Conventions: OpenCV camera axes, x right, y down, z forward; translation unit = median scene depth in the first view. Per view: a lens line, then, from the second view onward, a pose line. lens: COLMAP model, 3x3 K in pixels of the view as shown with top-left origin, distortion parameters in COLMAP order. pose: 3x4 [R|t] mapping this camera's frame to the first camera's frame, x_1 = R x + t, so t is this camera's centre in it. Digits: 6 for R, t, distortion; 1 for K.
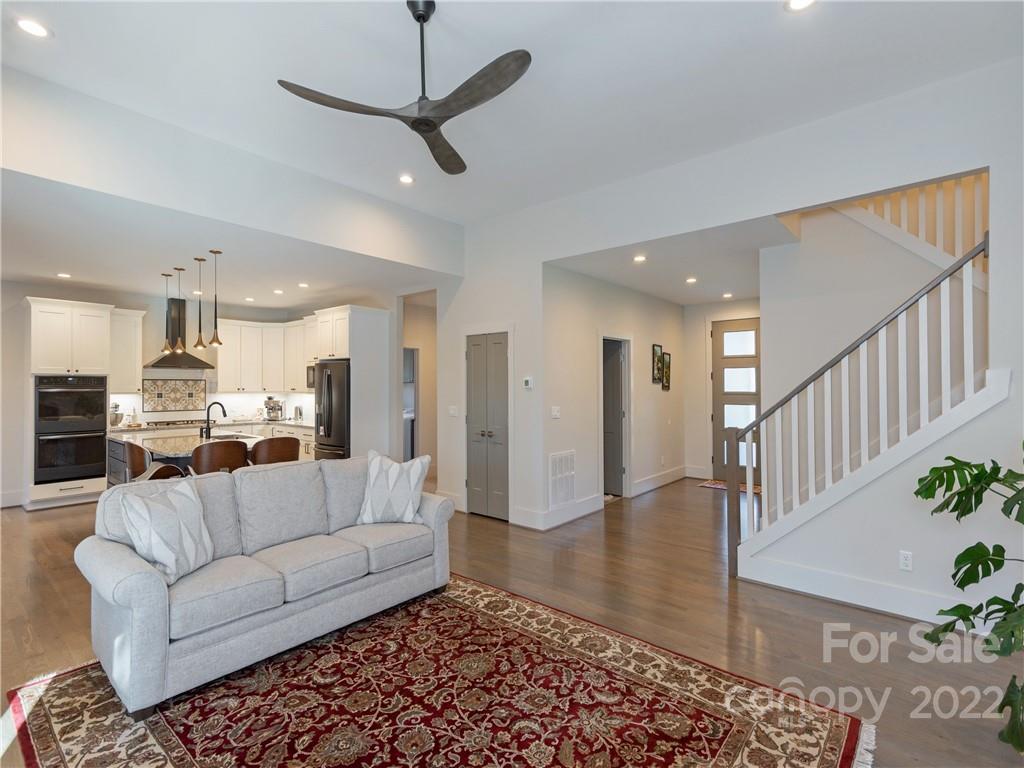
lens RADIAL K [[536.3, 0, 507.3], [0, 536.3, 393.7], [0, 0, 1]] dist [0.019510, 0.000097]
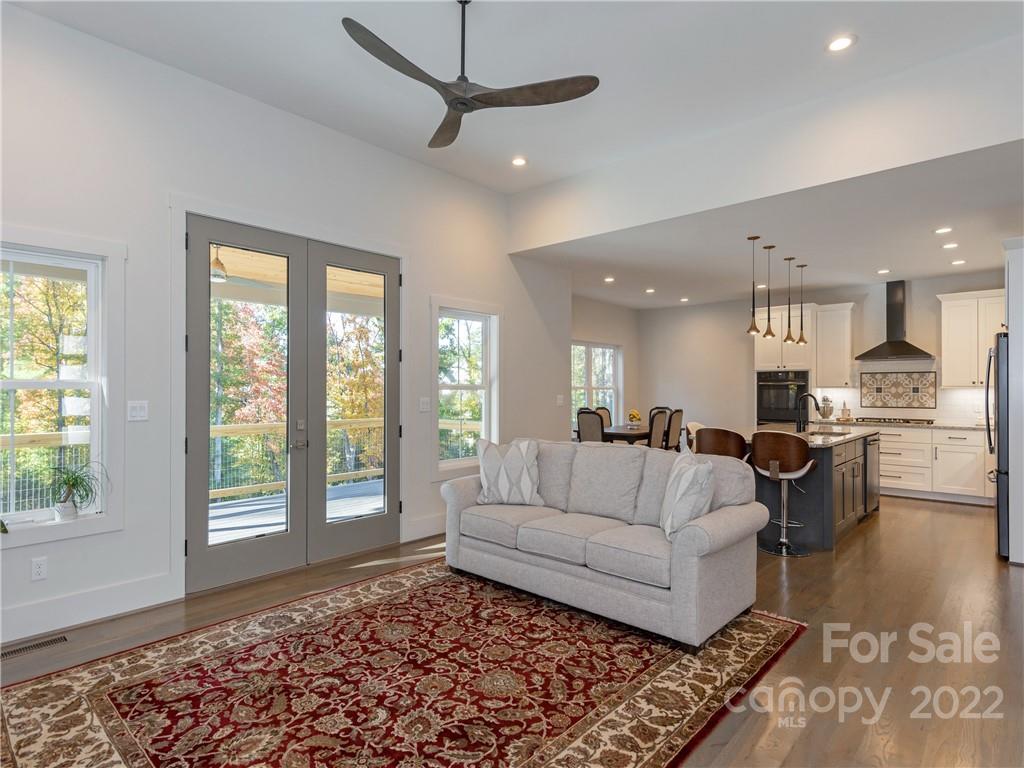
lens RADIAL K [[494.4, 0, 456.9], [0, 494.4, 387.6], [0, 0, 1]] dist [0.004395, 0.000280]
pose [[-0.057718, -0.000279, -0.998333, 0.718942], [-0.017267, 0.999851, 0.000719, 0.033102], [0.998184, 0.017279, -0.057714, 0.954682]]
